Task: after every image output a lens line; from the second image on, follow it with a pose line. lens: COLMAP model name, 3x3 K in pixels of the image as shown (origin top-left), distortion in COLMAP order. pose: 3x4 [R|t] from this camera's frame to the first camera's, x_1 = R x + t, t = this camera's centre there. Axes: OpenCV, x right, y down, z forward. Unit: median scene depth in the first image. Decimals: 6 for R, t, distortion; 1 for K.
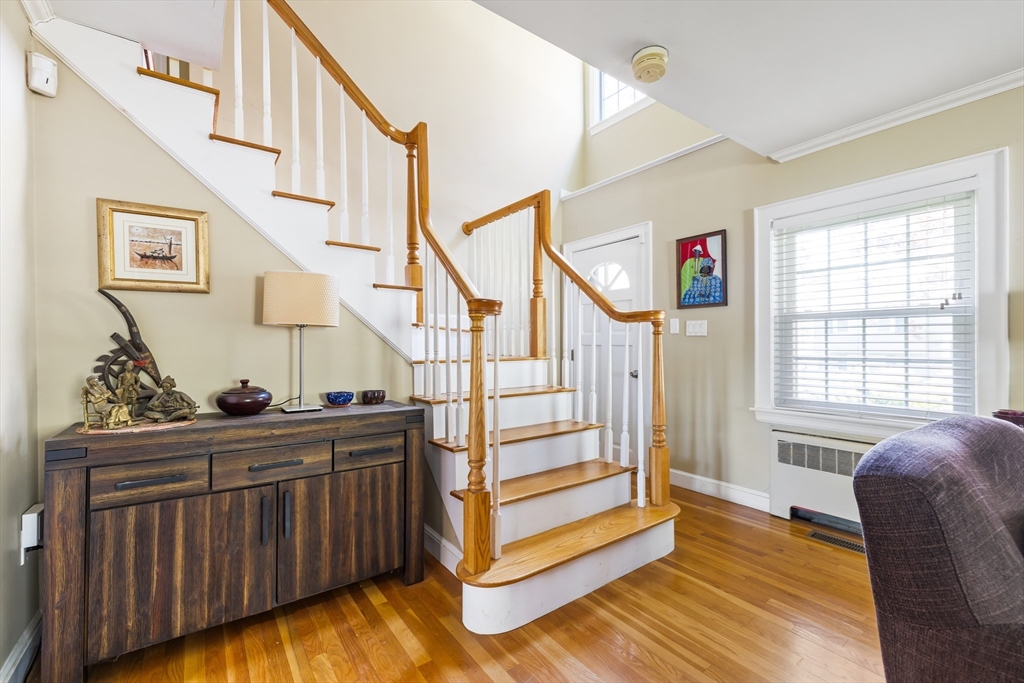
lens RADIAL K [[431.1, 0, 509.6], [0, 431.1, 348.6], [0, 0, 1]] dist [0.000426, 0.000285]
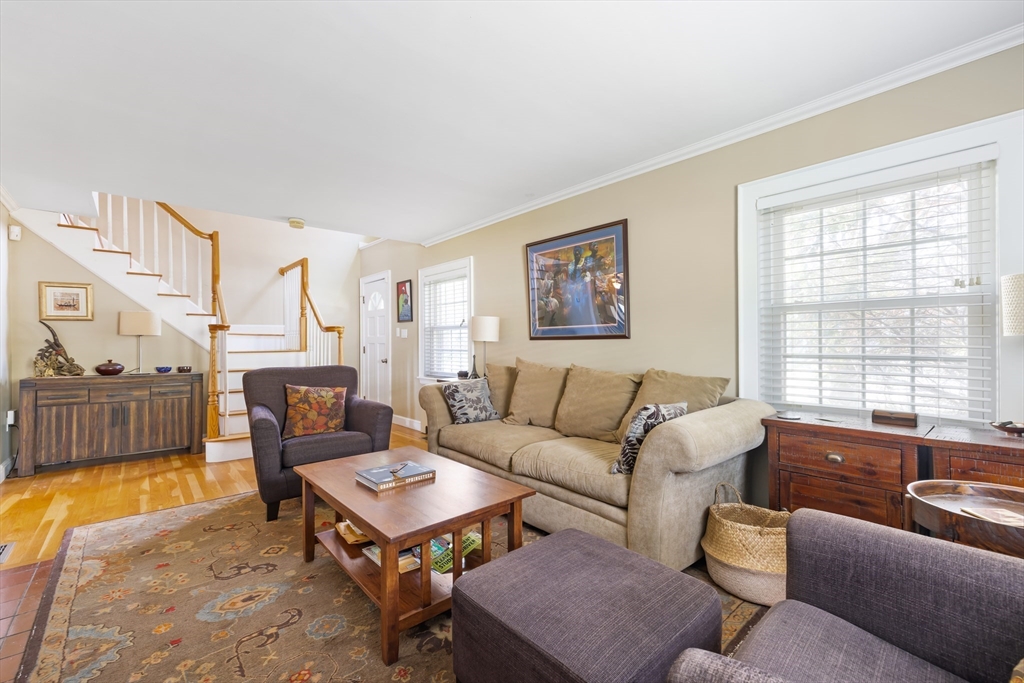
lens RADIAL K [[431.1, 0, 507.2], [0, 431.1, 343.8], [0, 0, 1]] dist [0.000426, 0.000285]
pose [[0.996329, -0.004907, 0.085462, 1.347603], [0.005577, 0.999956, -0.007597, 0.019307], [-0.085421, 0.008045, 0.996312, -1.516246]]
